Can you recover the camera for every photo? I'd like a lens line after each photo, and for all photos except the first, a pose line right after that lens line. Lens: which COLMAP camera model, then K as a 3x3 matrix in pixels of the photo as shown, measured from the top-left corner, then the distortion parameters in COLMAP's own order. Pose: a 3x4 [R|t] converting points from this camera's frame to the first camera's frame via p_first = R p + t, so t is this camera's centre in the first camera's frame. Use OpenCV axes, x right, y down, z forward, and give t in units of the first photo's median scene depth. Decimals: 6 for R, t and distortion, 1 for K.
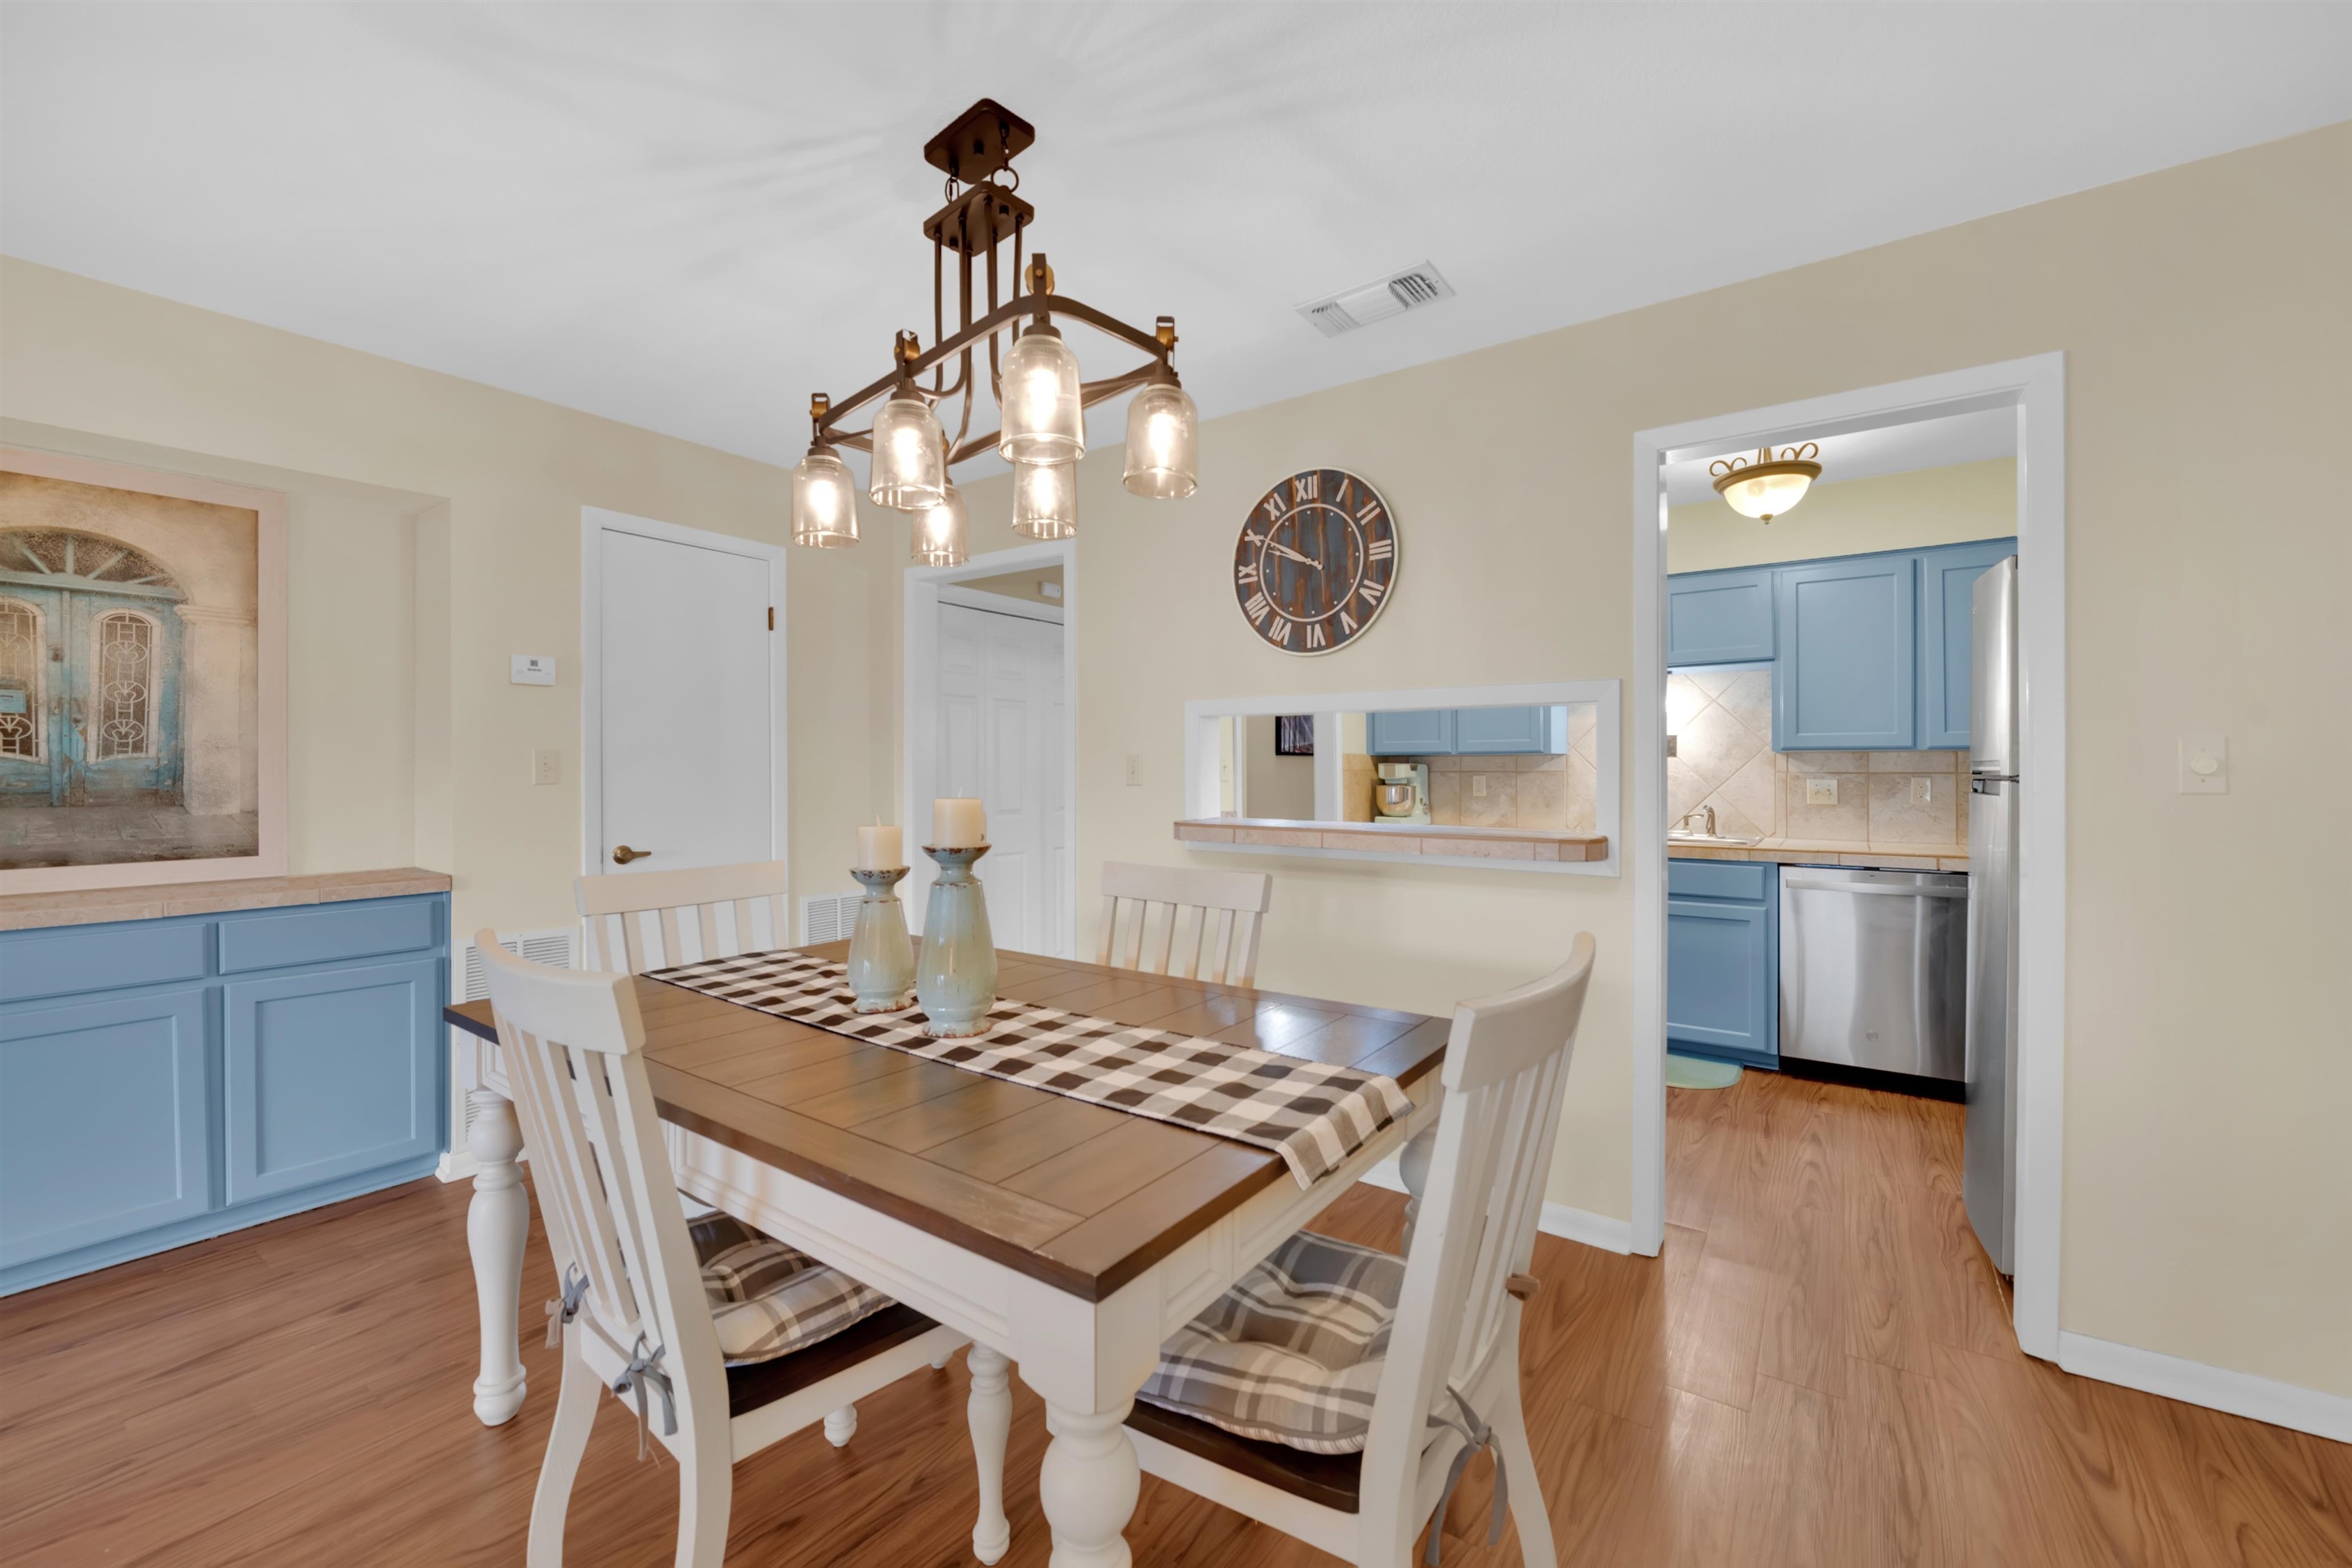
lens RADIAL K [[954.1, 0, 1182.8], [0, 954.1, 767.4], [0, 0, 1]] dist [-0.000281, -0.000030]
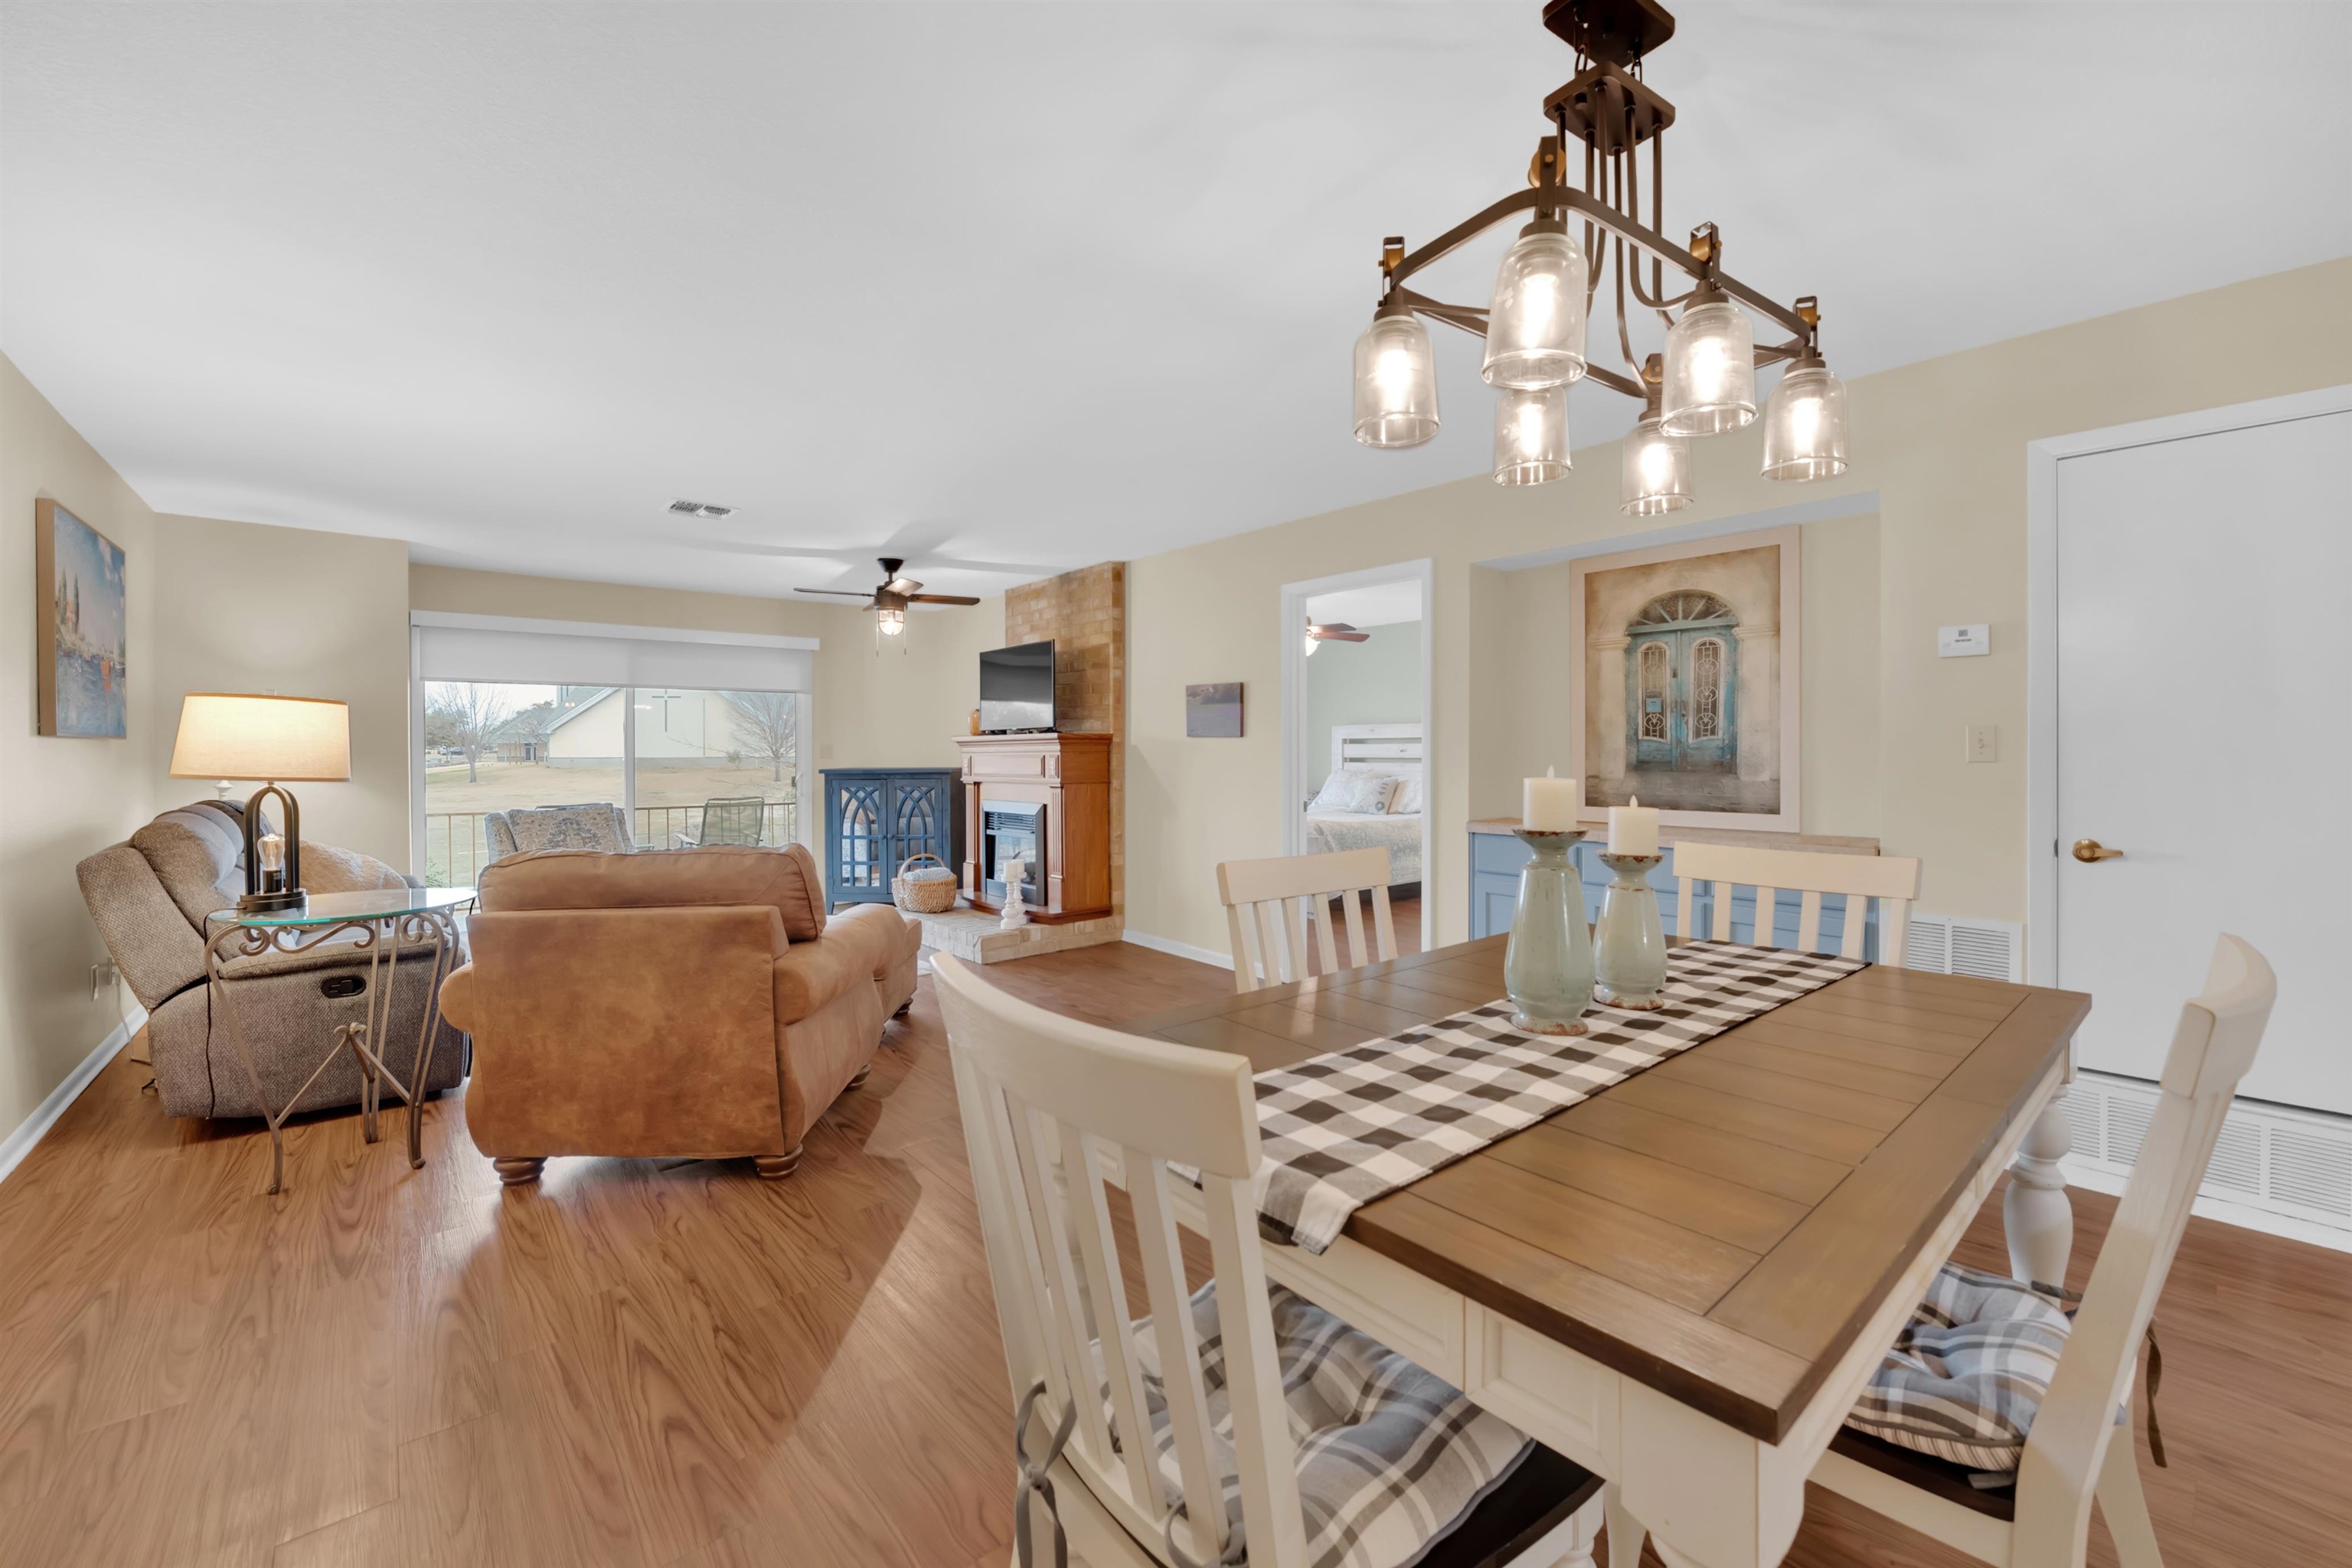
lens RADIAL K [[954.1, 0, 1182.8], [0, 954.1, 767.4], [0, 0, 1]] dist [-0.000281, -0.000030]
pose [[-0.251084, 0.021189, -0.967733, 0.506702], [0.005758, 0.999775, 0.020397, -0.001369], [0.967948, -0.000451, -0.251150, 0.589892]]
